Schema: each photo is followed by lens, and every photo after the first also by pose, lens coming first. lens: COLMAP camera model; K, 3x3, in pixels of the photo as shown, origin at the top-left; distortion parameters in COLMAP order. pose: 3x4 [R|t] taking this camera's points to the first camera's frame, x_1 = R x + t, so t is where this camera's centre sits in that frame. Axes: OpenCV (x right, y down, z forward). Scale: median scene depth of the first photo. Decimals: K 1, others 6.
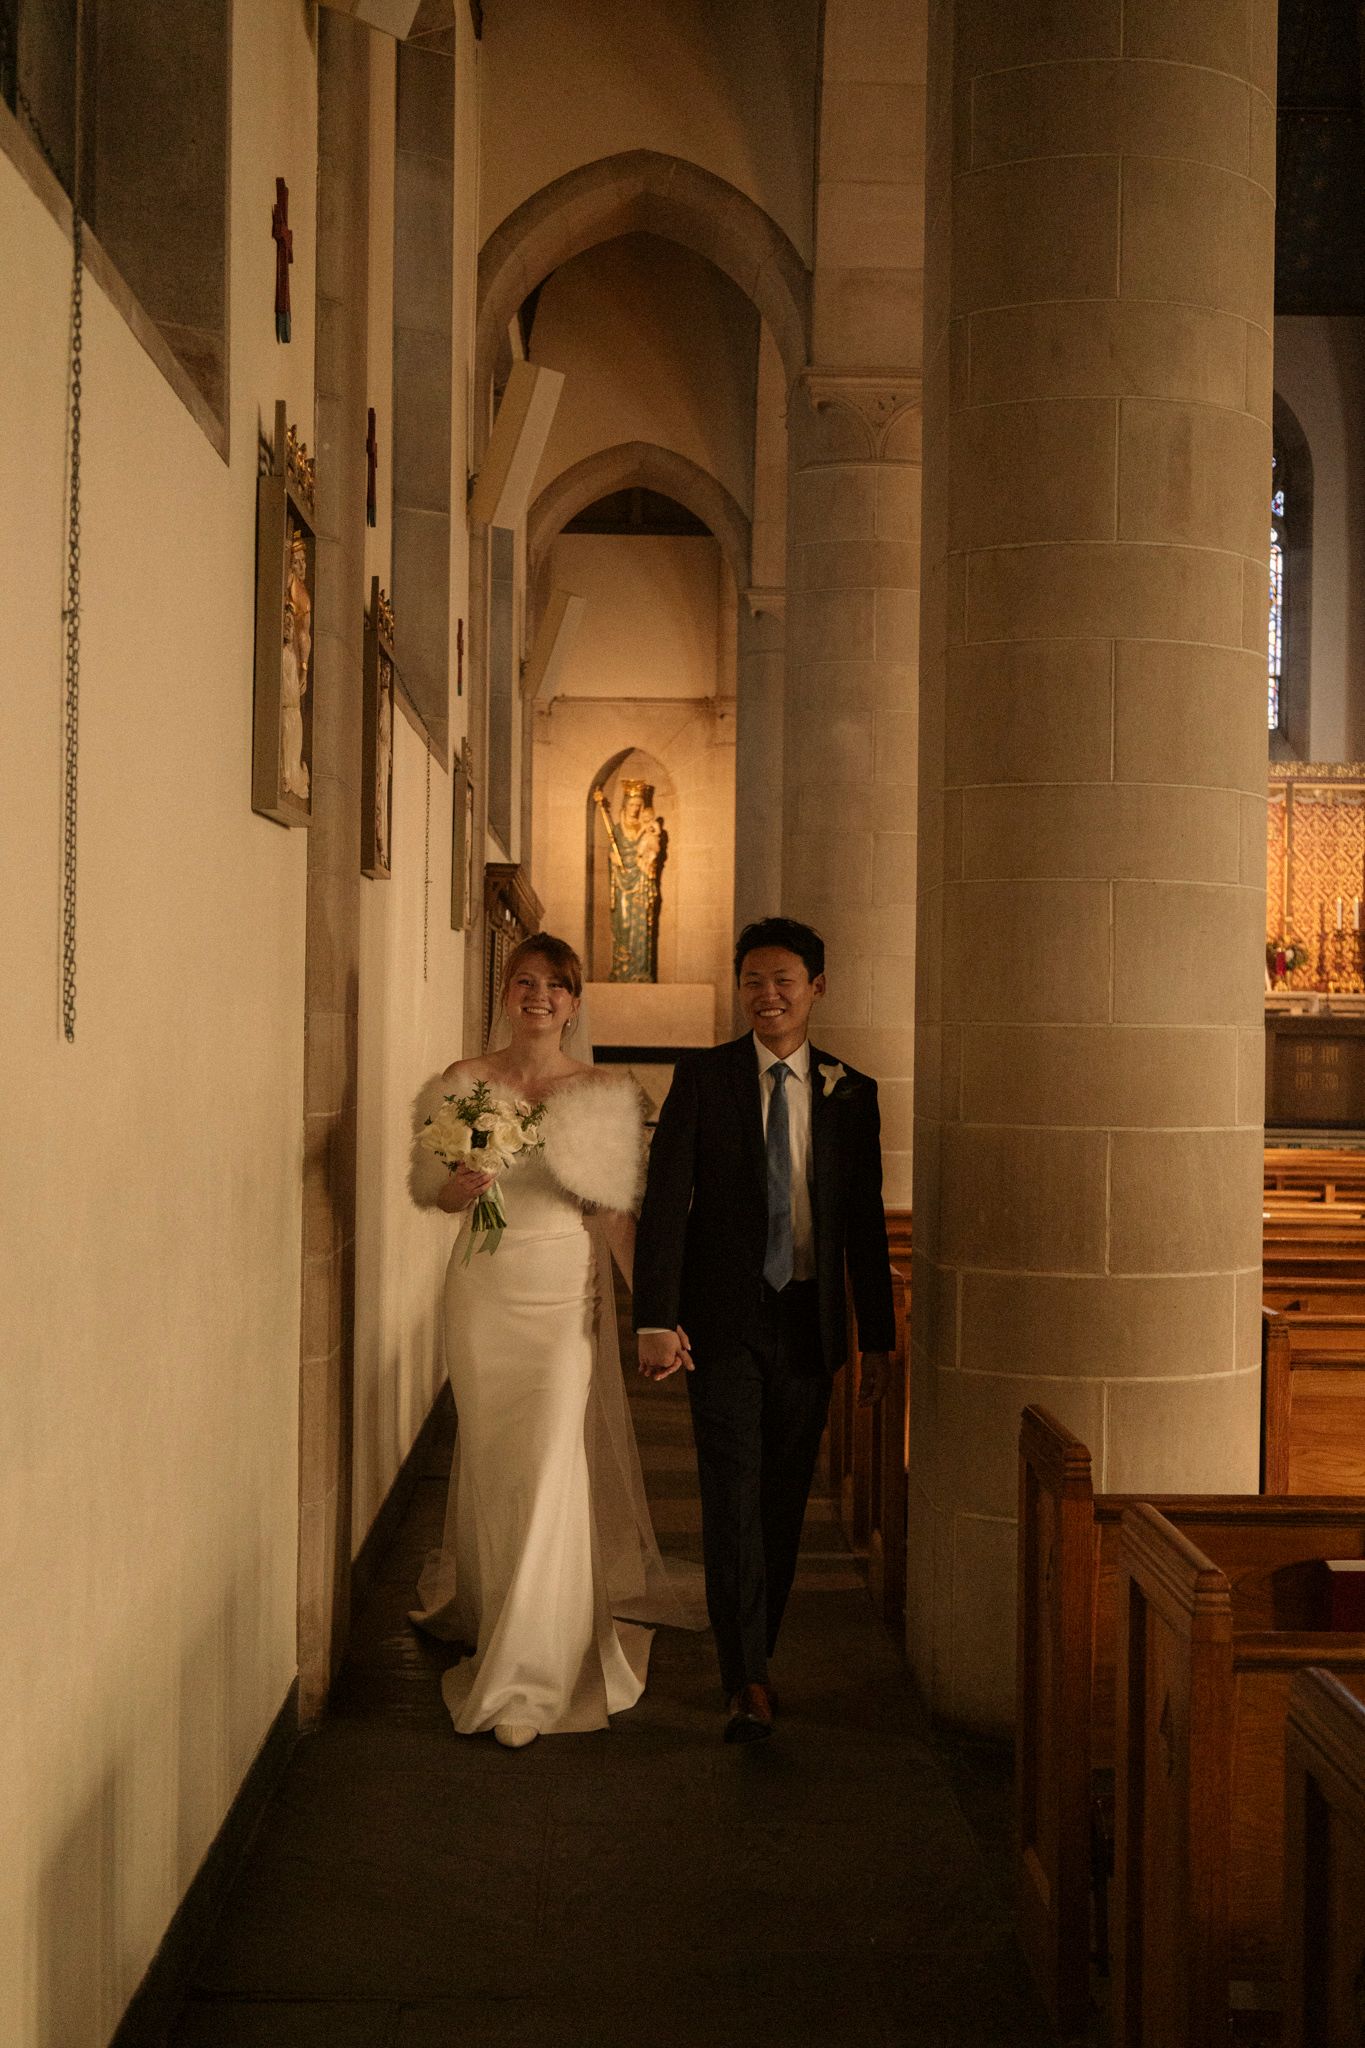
lens RADIAL K [[2453.5, 0, 675.5], [0, 2453.5, 1013.1], [0, 0, 1]] dist [-0.046302, 0.000000]
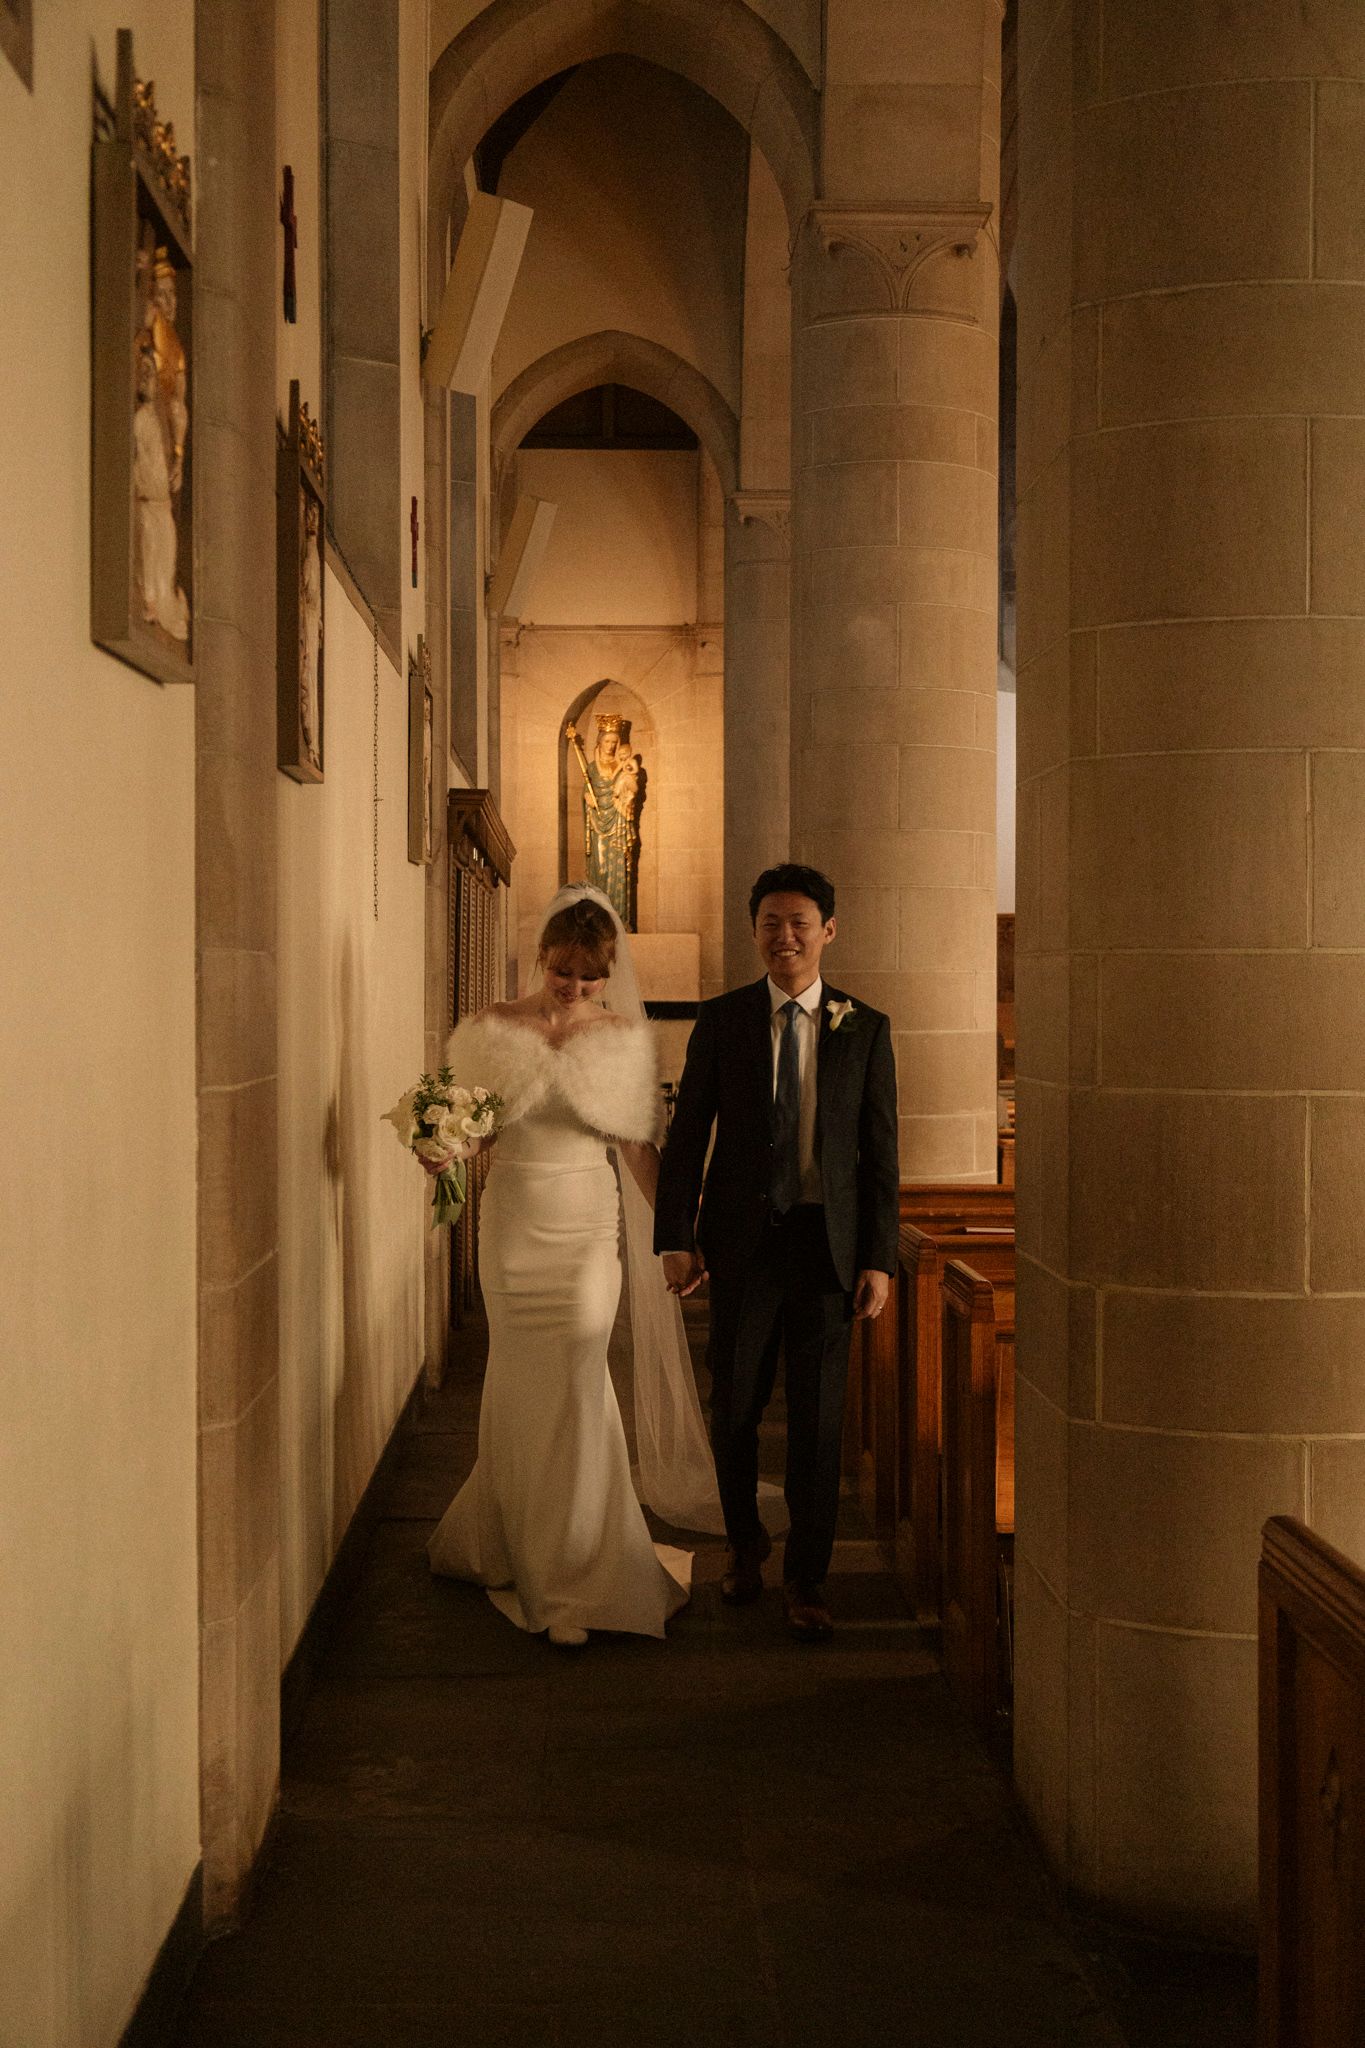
lens RADIAL K [[2453.5, 0, 703.5], [0, 2453.5, 1038.5], [0, 0, 1]] dist [-0.046302, 0.000000]
pose [[0.999638, -0.013479, 0.023264, -0.017347], [0.012822, 0.999521, 0.028154, 0.007586], [-0.023632, -0.027845, 0.999333, 0.256865]]
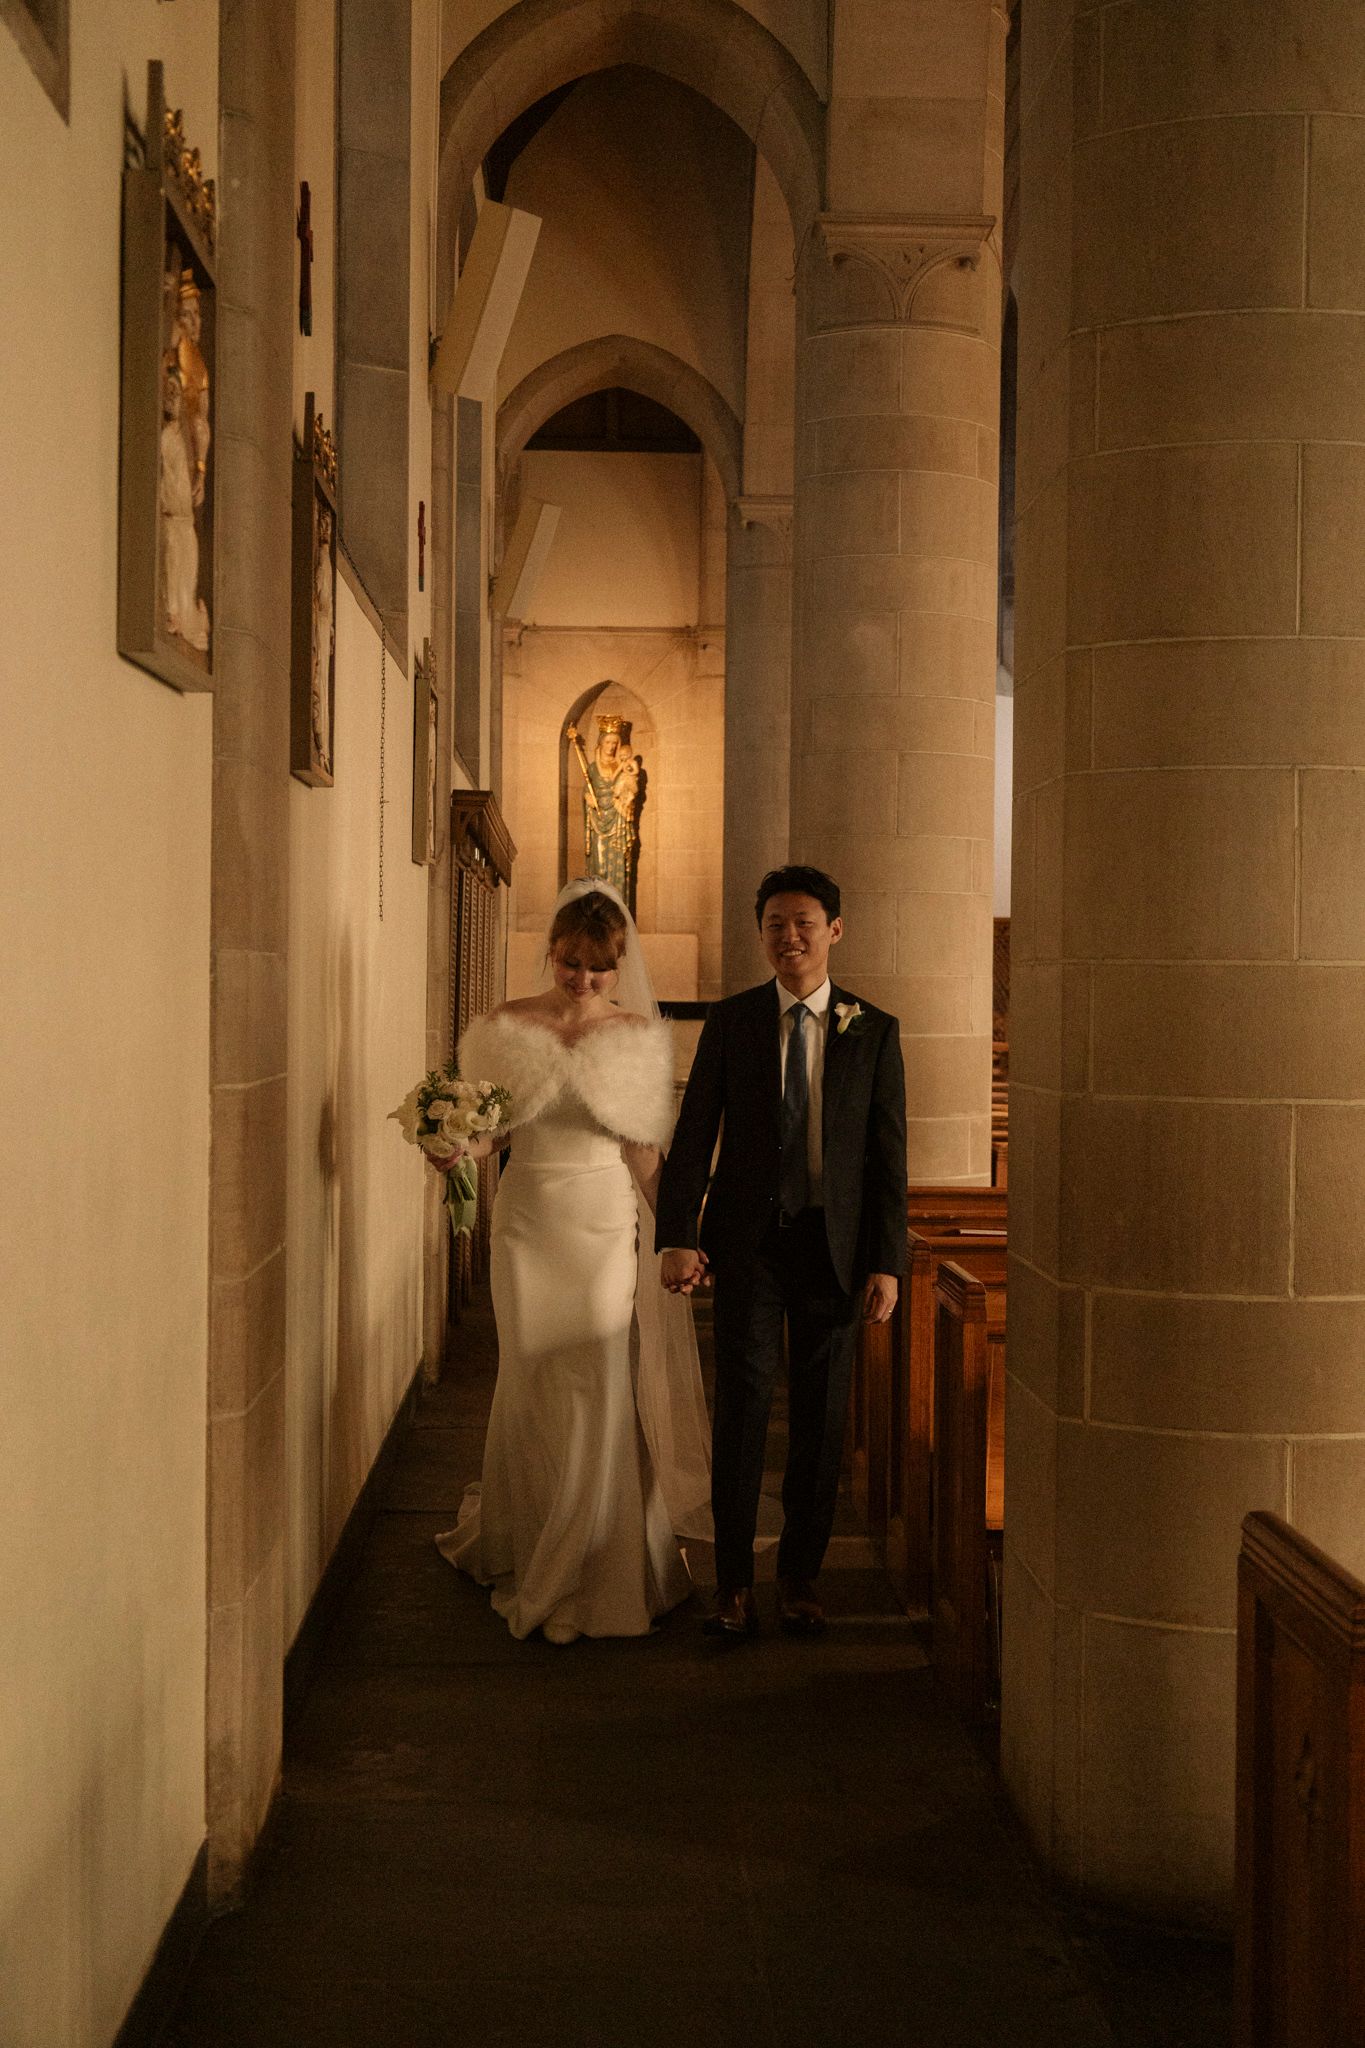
lens RADIAL K [[2453.5, 0, 698.4], [0, 2453.5, 1030.2], [0, 0, 1]] dist [-0.046302, 0.000000]
pose [[0.999736, -0.003273, 0.022726, -0.019200], [0.002702, 0.999681, 0.025103, 0.005819], [-0.022801, -0.025035, 0.999427, 0.239528]]
